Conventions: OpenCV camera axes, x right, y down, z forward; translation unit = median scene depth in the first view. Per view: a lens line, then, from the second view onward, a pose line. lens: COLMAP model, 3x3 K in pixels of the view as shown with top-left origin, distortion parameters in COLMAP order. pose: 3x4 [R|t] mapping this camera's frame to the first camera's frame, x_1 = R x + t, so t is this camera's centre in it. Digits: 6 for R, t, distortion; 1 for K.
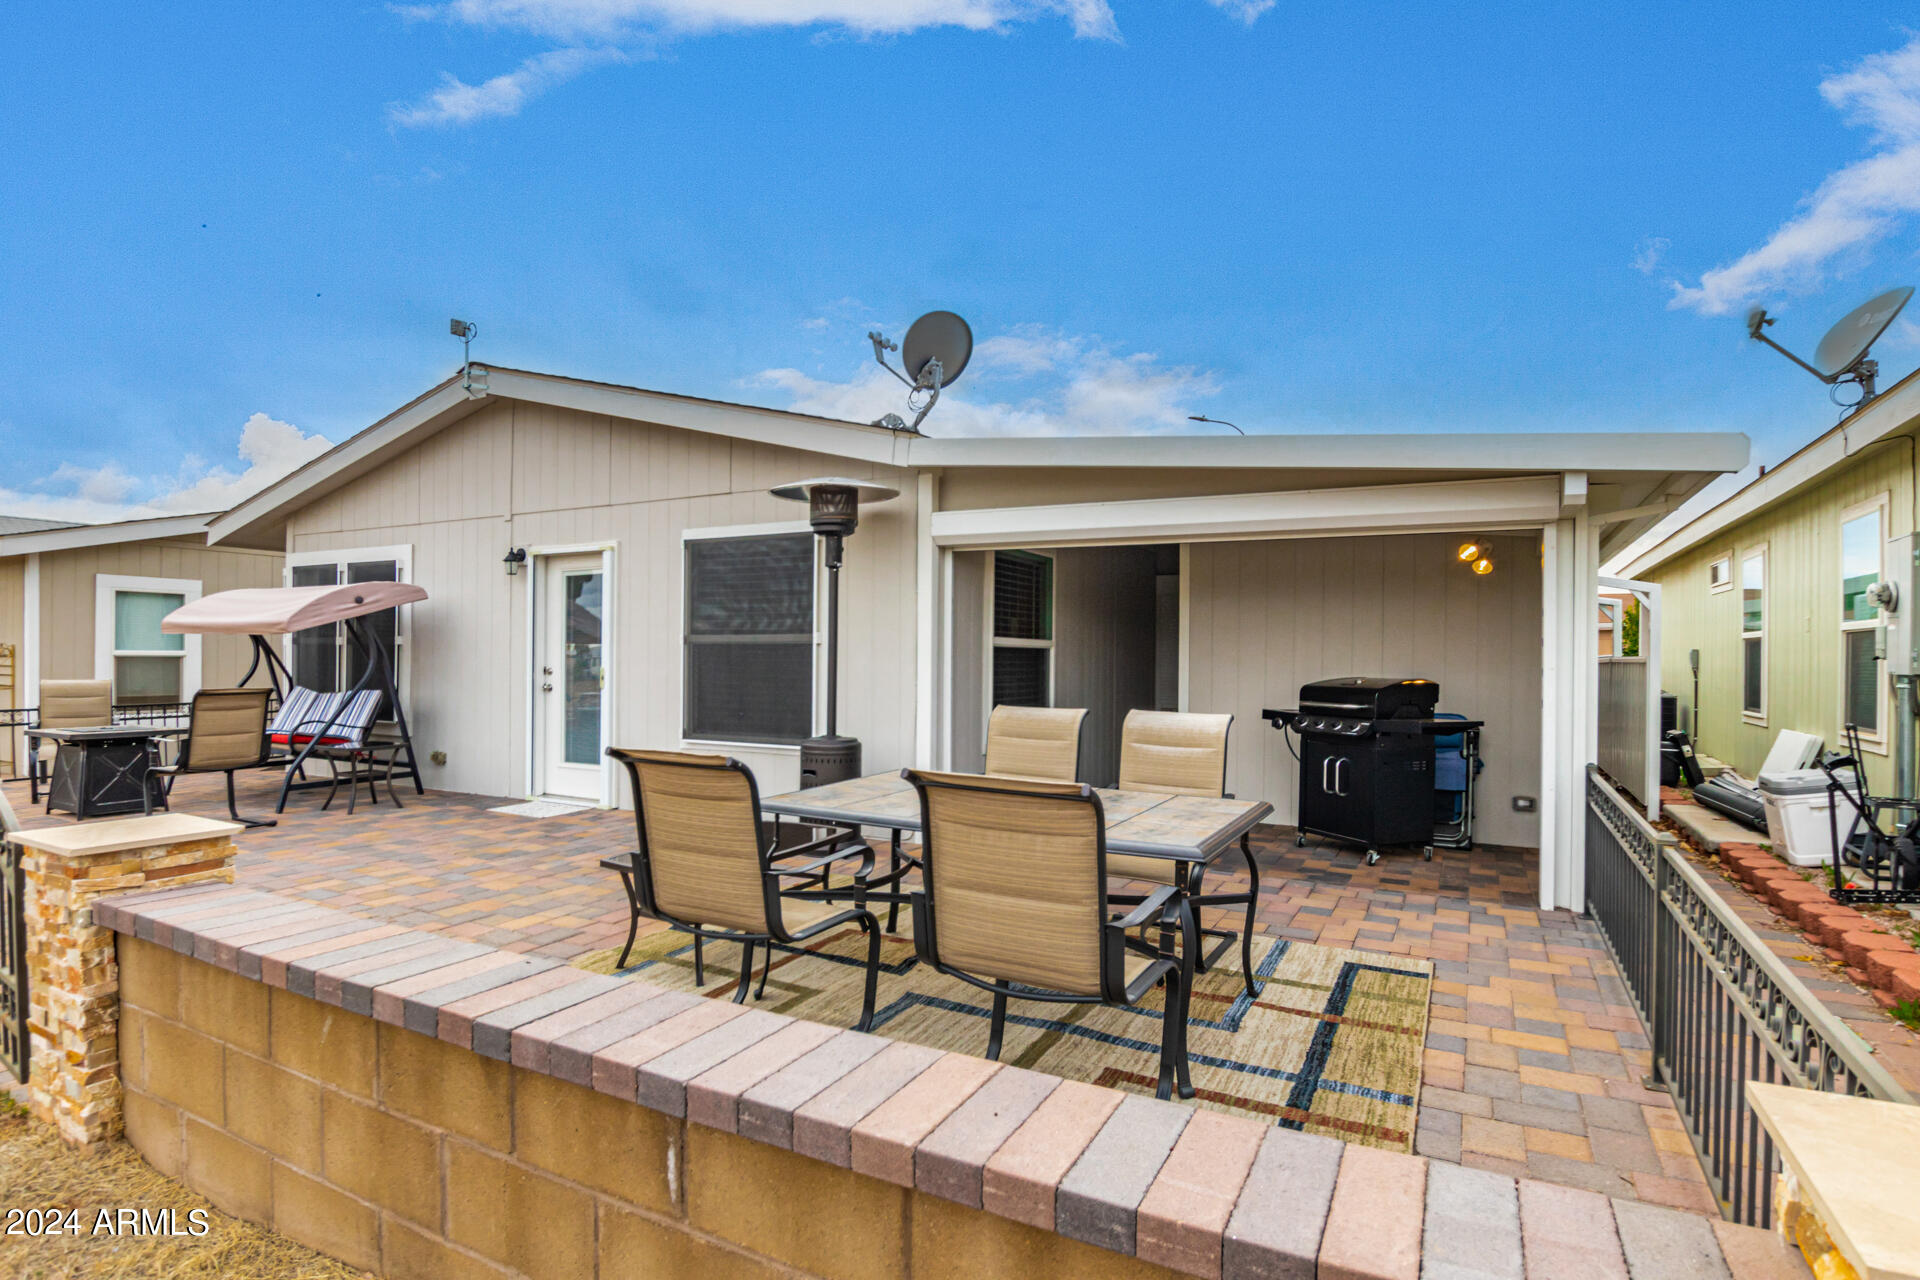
lens RADIAL K [[968.7, 0, 945.2], [0, 968.7, 646.7], [0, 0, 1]] dist [-0.024684, -0.001134]
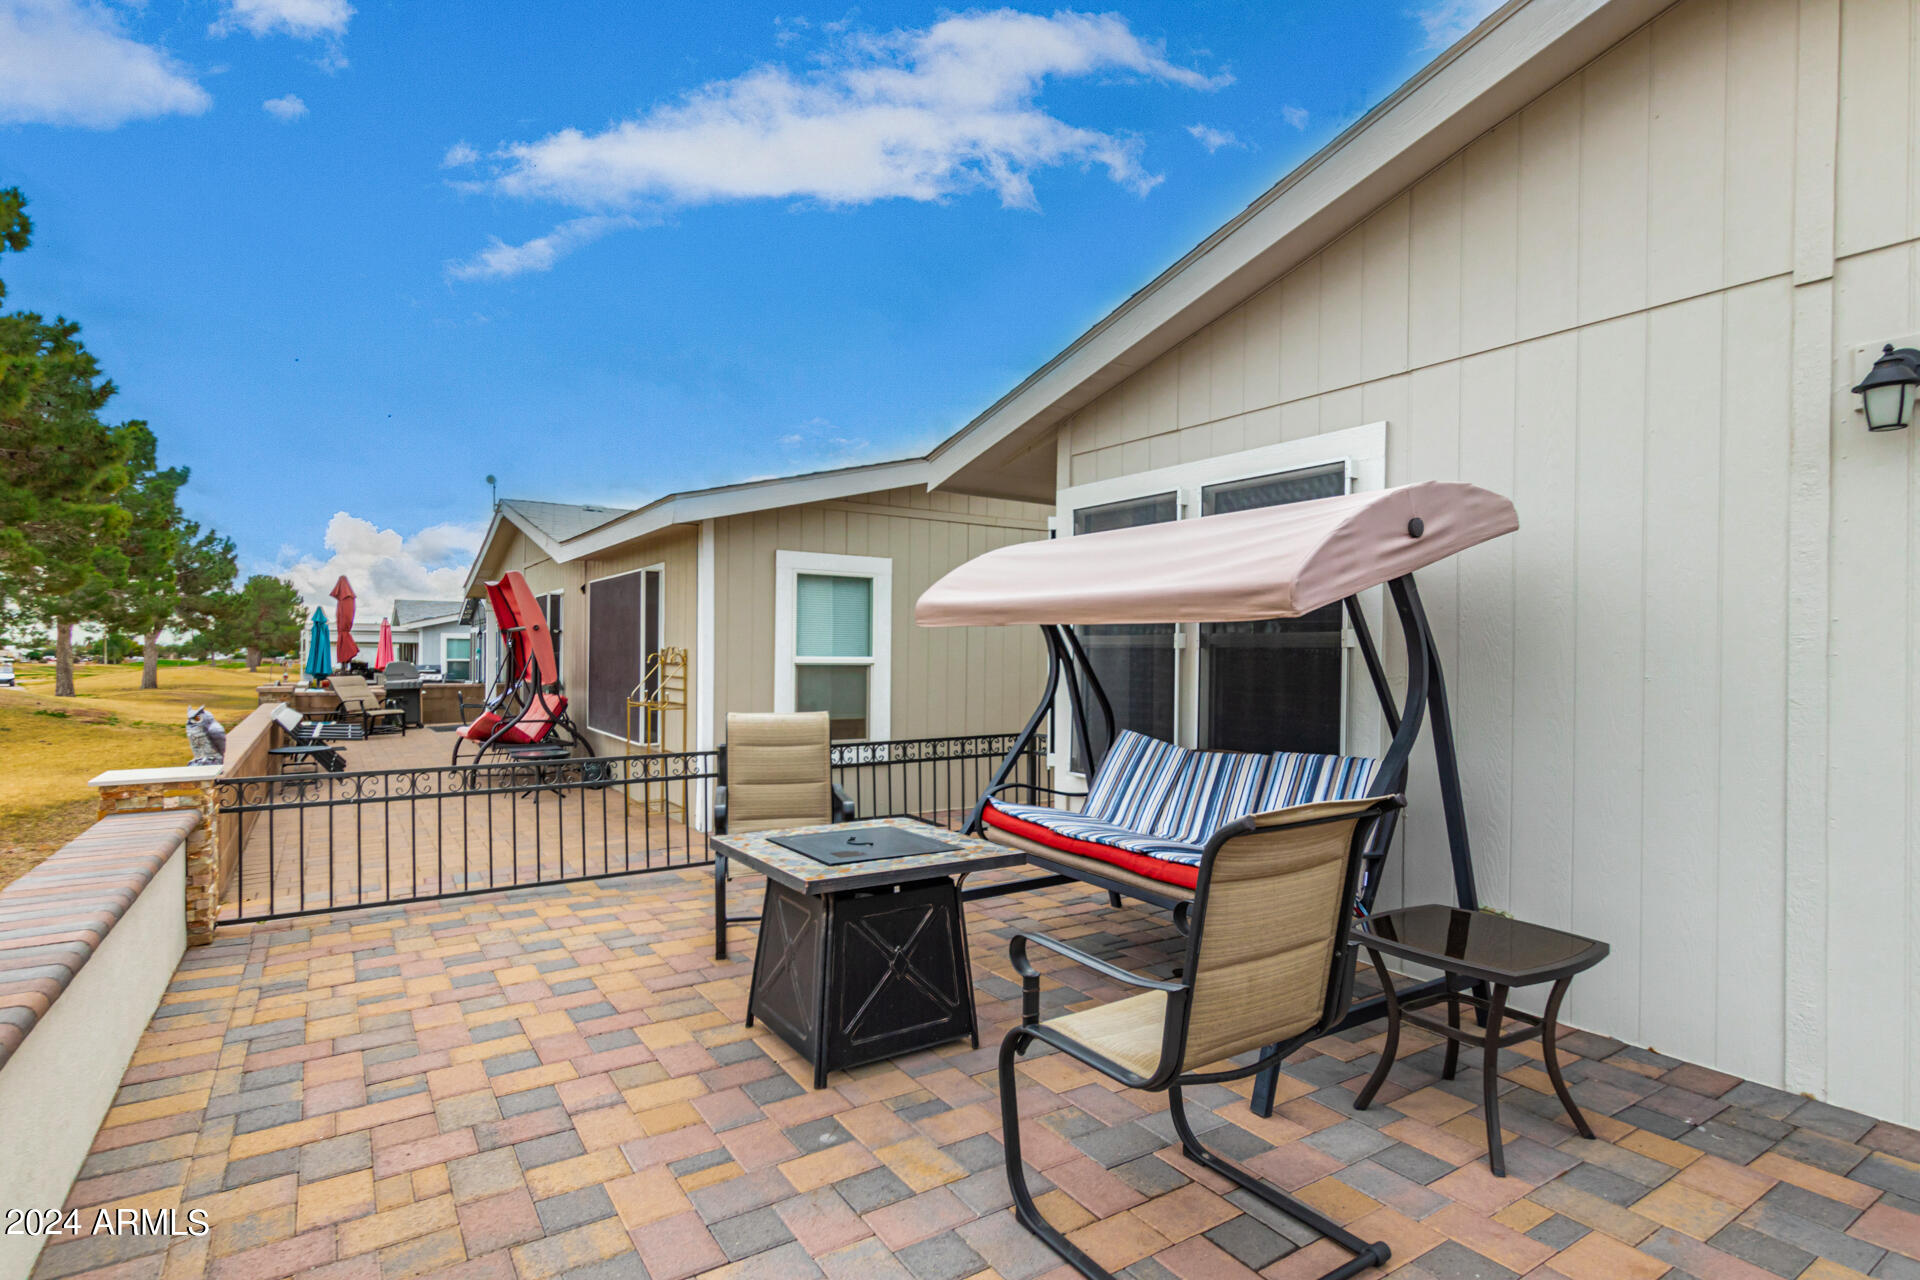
lens RADIAL K [[973.5, 0, 975.7], [0, 973.5, 655.1], [0, 0, 1]] dist [0.002163, -0.000015]
pose [[0.884003, 0.002880, -0.467472, -1.494514], [-0.001999, 0.999995, 0.002381, 0.000408], [0.467476, -0.001171, 0.884005, 1.503743]]
